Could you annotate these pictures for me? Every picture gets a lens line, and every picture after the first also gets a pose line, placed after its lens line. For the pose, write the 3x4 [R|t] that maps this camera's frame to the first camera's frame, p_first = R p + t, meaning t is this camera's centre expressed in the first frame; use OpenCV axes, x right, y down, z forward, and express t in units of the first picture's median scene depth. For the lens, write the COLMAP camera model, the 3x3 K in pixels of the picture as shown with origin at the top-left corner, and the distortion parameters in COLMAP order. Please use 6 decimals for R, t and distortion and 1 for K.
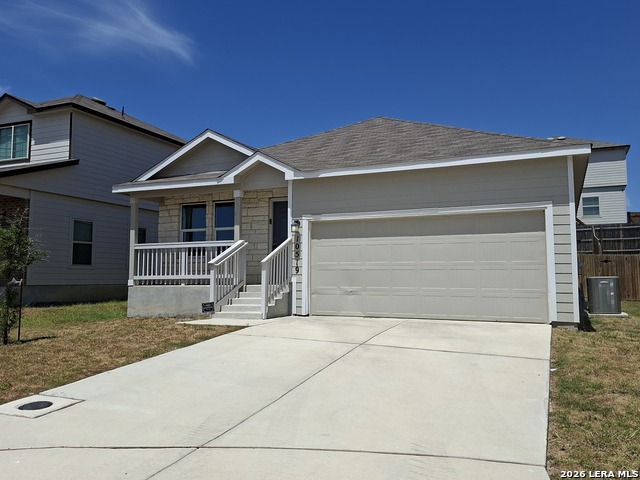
lens RADIAL K [[556.7, 0, 320.8], [0, 556.7, 244.3], [0, 0, 1]] dist [0.138459, -0.188691]
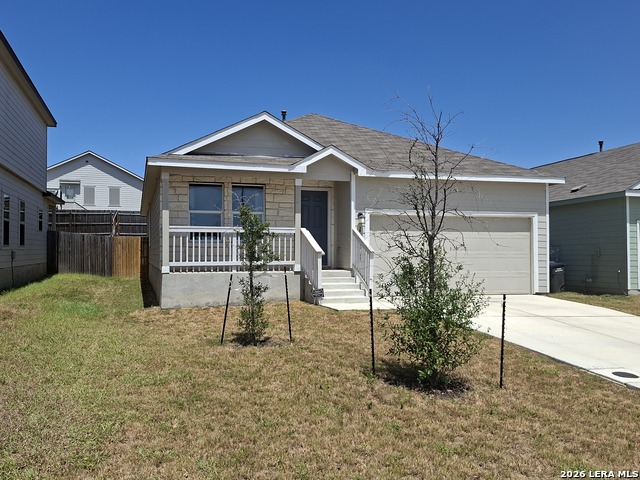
lens RADIAL K [[556.7, 0, 320.8], [0, 556.7, 244.3], [0, 0, 1]] dist [0.138459, -0.188691]
pose [[0.754462, 0.014046, 0.656194, -0.757422], [-0.043894, 0.998613, 0.029092, -0.007928], [-0.654875, -0.050751, 0.754032, 0.188726]]
